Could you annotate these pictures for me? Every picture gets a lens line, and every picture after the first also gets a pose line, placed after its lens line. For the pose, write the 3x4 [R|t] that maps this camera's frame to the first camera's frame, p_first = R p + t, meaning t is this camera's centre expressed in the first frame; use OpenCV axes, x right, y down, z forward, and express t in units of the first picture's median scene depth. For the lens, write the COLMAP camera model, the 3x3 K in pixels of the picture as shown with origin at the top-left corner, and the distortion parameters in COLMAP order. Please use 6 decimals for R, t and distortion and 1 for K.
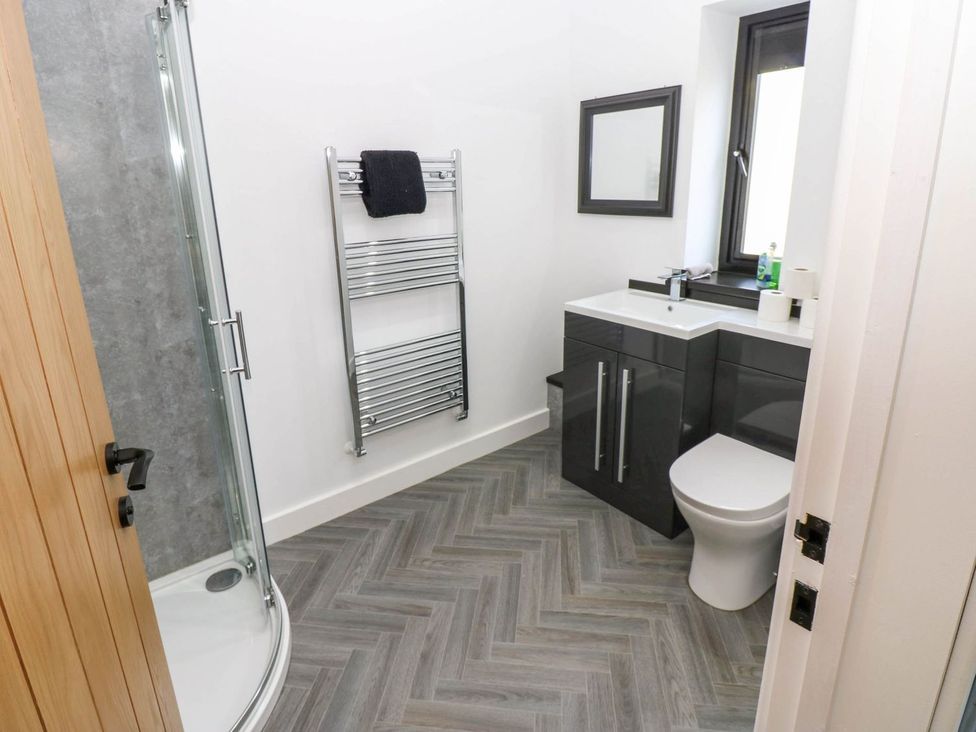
lens RADIAL K [[526.2, 0, 515.4], [0, 526.2, 365.0], [0, 0, 1]] dist [-0.004220, -0.001491]
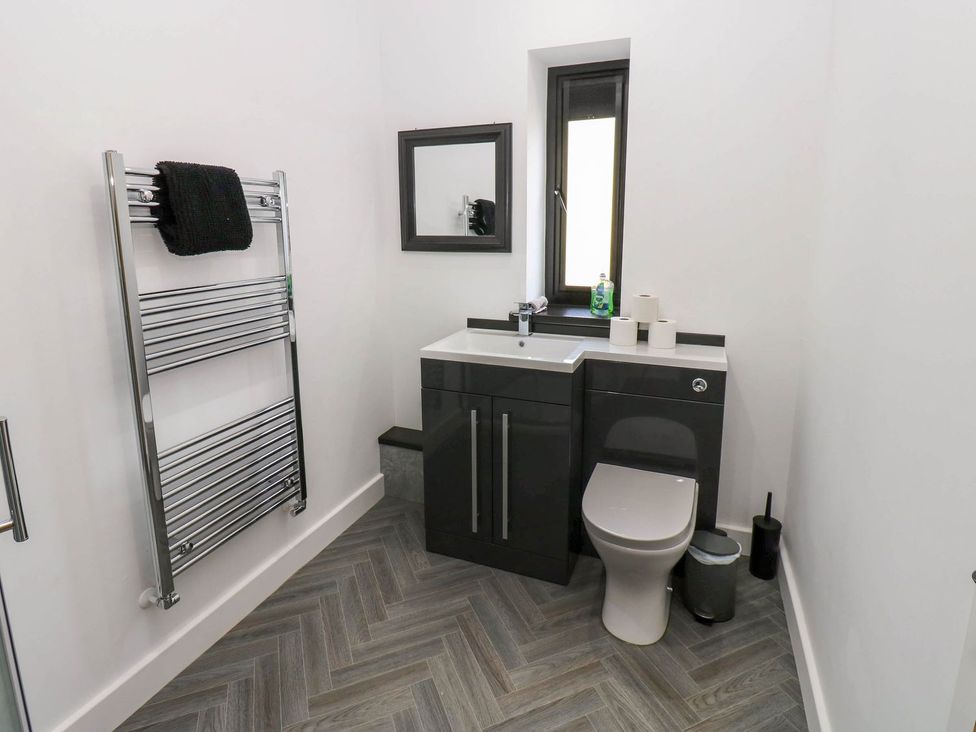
lens RADIAL K [[517.0, 0, 484.5], [0, 517.0, 351.0], [0, 0, 1]] dist [0.003315, -0.014761]
pose [[0.873079, -0.101524, 0.476892, -0.228364], [0.153006, 0.985724, -0.070272, -0.039465], [-0.462949, 0.134320, 0.876148, 0.202591]]
